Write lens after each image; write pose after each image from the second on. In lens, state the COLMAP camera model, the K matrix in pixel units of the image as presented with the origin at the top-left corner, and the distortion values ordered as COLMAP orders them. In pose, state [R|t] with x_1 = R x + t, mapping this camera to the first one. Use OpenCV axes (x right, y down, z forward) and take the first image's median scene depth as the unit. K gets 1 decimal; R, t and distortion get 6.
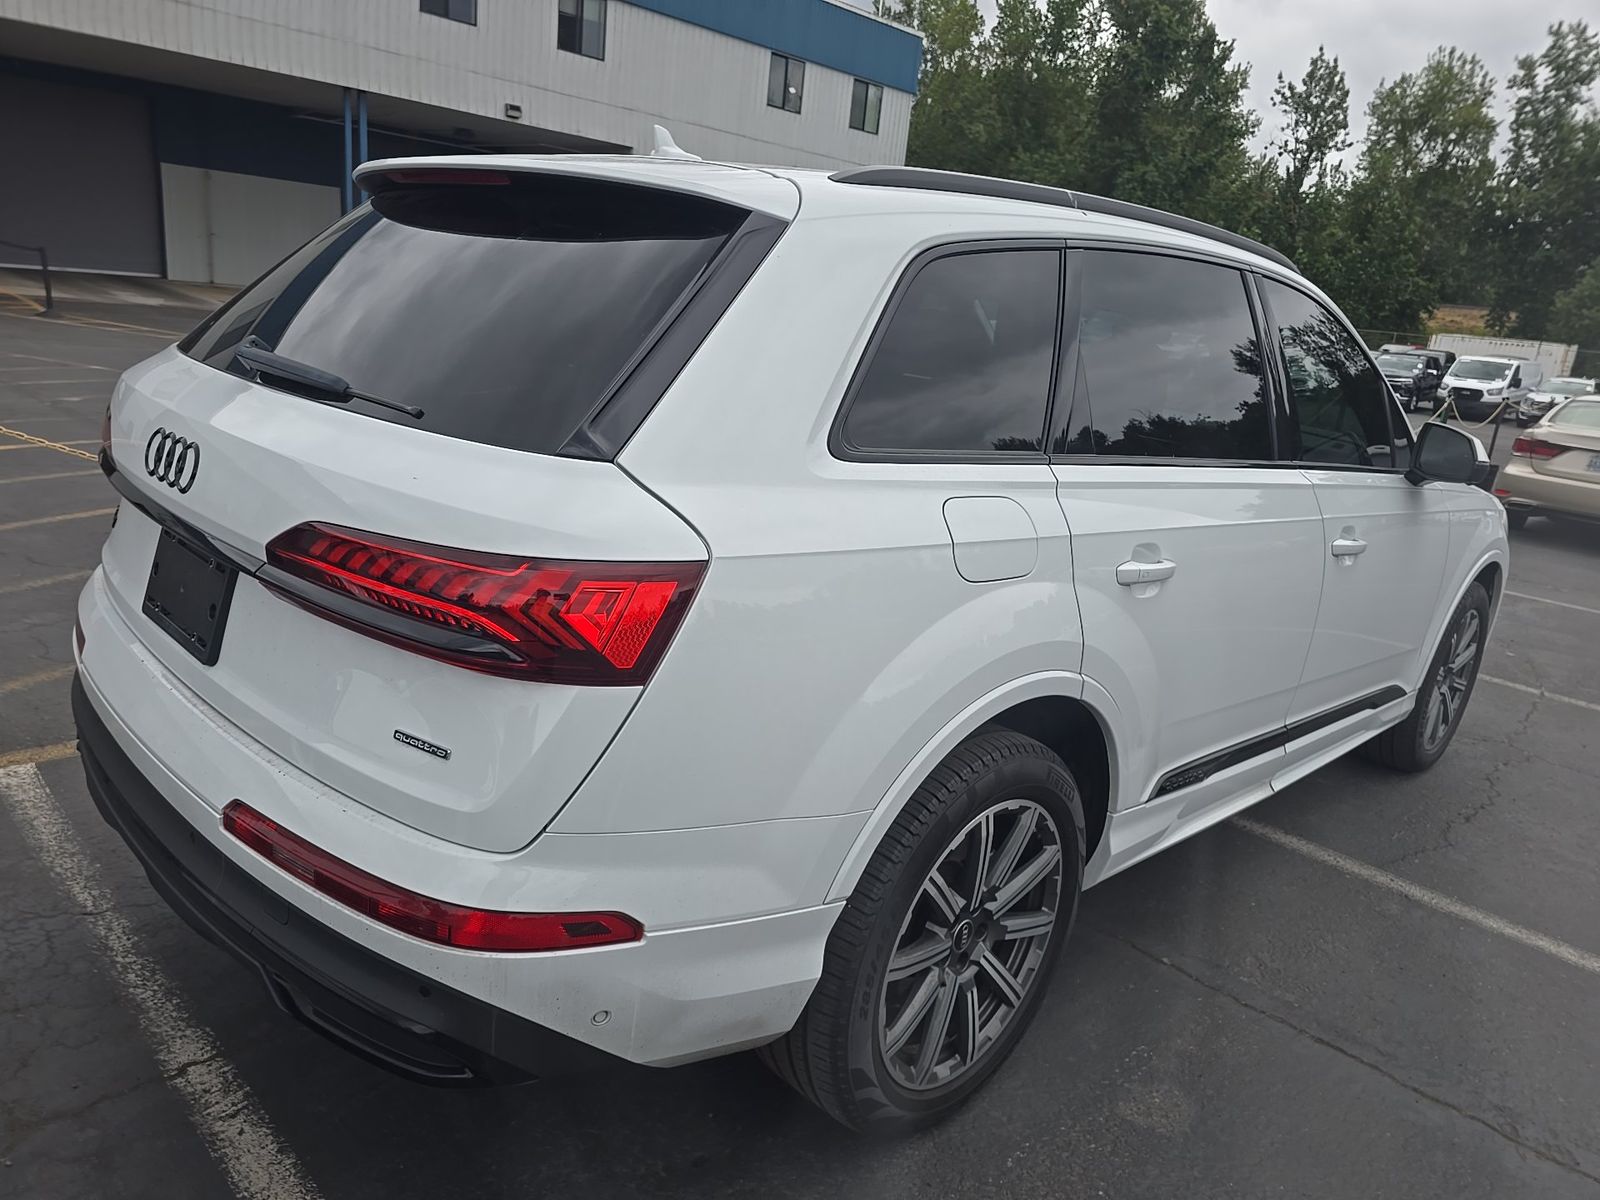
lens RADIAL K [[1145.3, 0, 800.0], [0, 1145.3, 600.0], [0, 0, 1]] dist [0.068836, -0.079184]
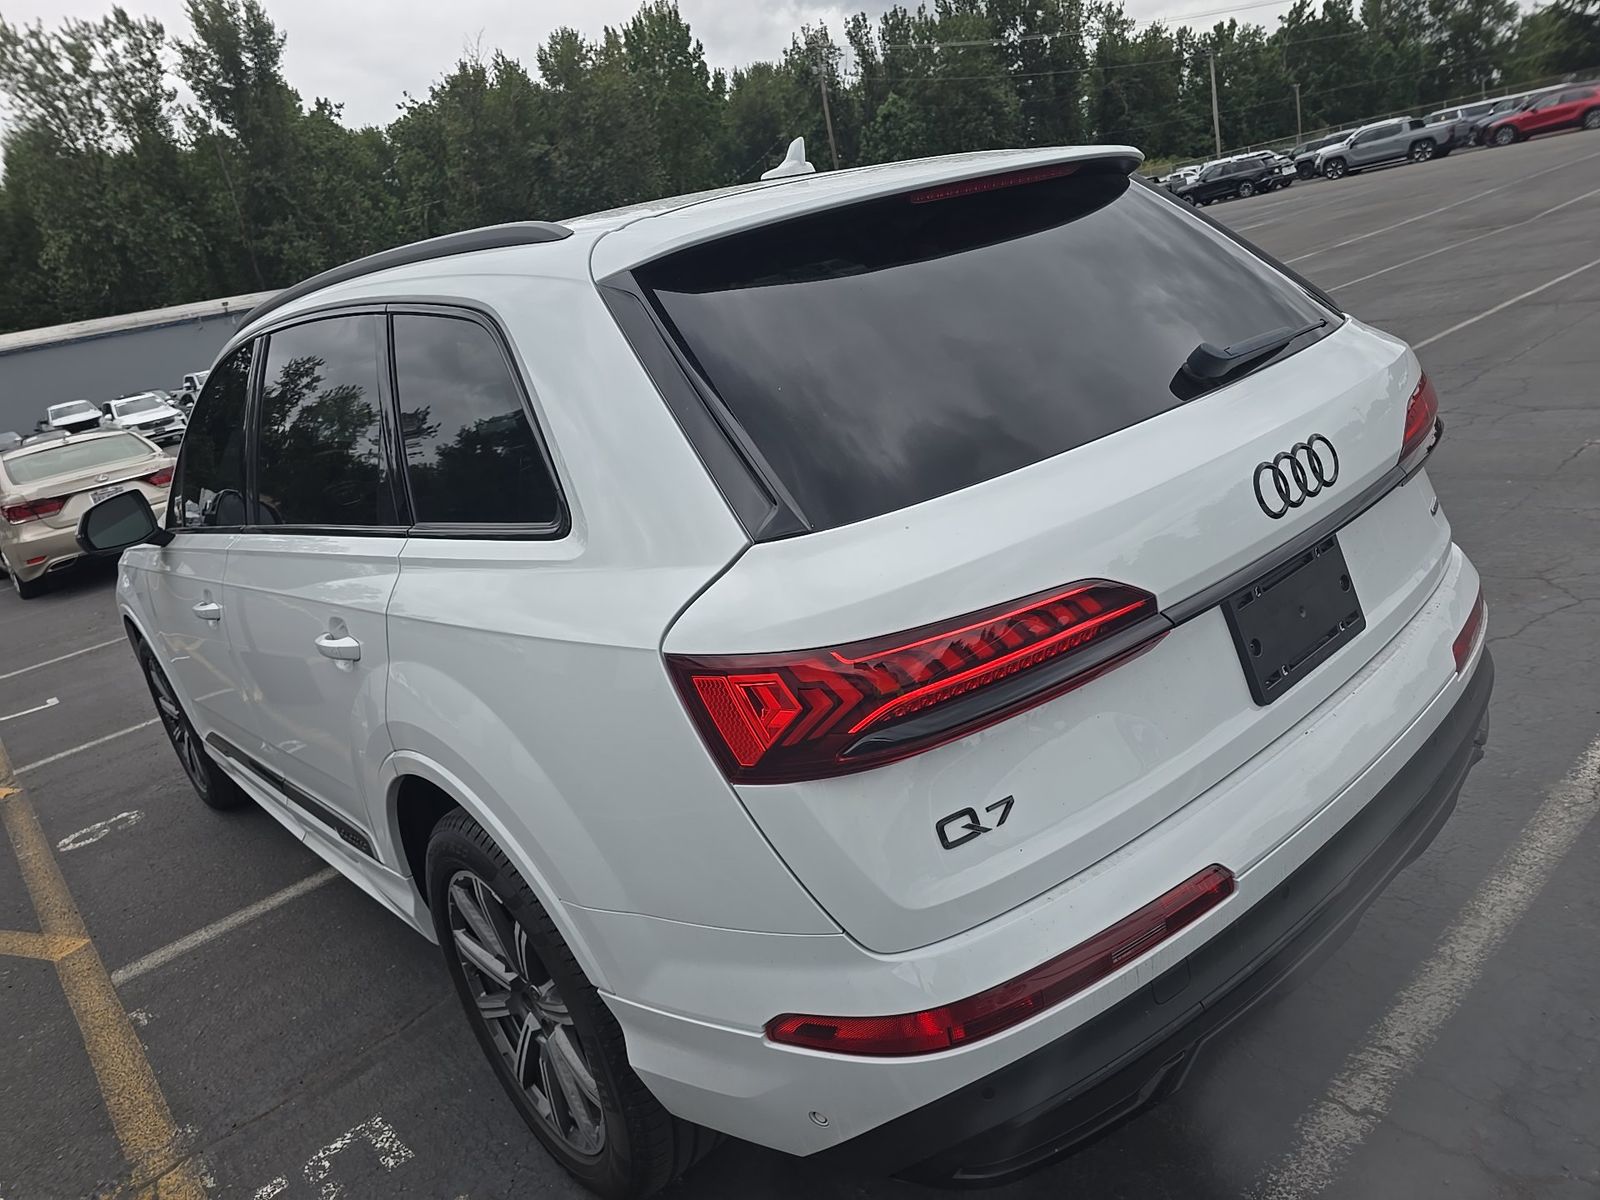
lens RADIAL K [[1145.3, 0, 800.0], [0, 1145.3, 600.0], [0, 0, 1]] dist [0.068836, -0.079184]
pose [[0.000759, -0.386573, 0.922258, -0.318508], [0.447600, 0.824846, 0.345374, -0.118725], [-0.894234, 0.412541, 0.173656, 0.277054]]
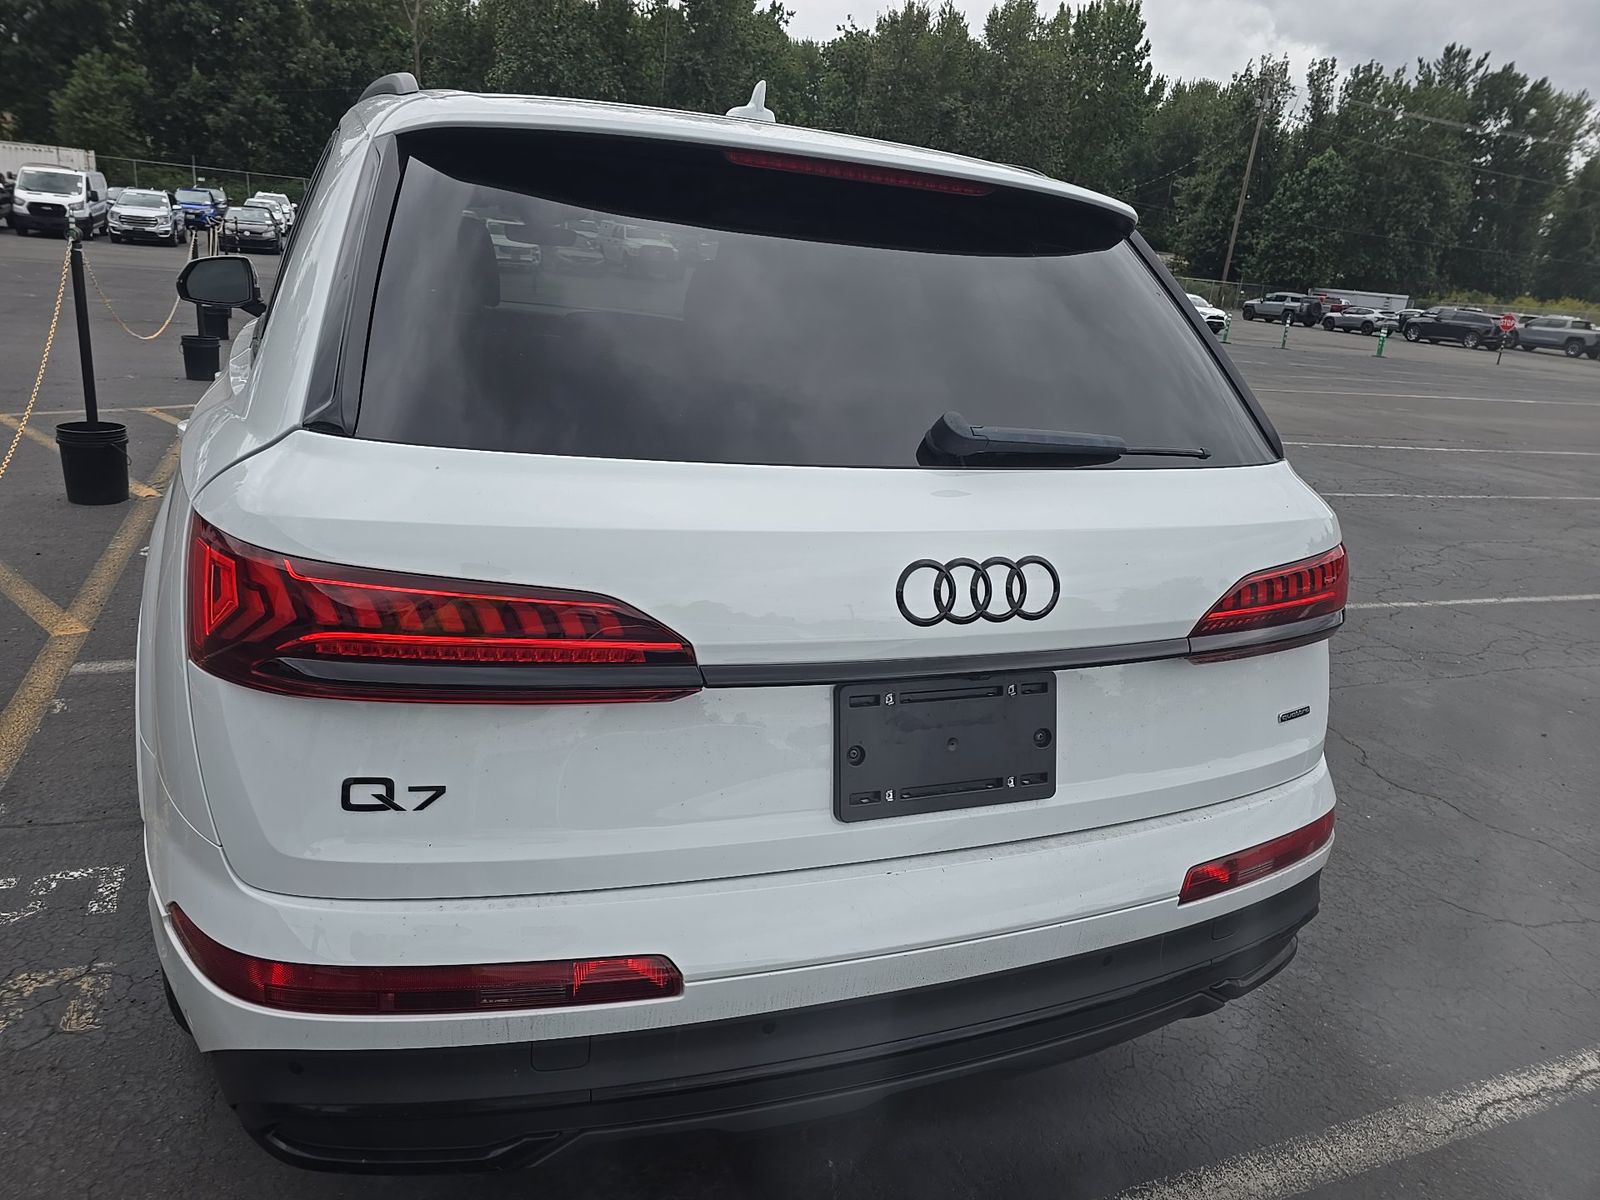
lens RADIAL K [[1142.4, 0, 800.0], [0, 1142.4, 600.0], [0, 0, 1]] dist [0.051920, -0.051207]
pose [[0.346283, -0.340422, 0.874186, -0.281761], [0.185108, 0.938313, 0.292069, -0.080950], [-0.919686, 0.060680, 0.387937, 0.183288]]
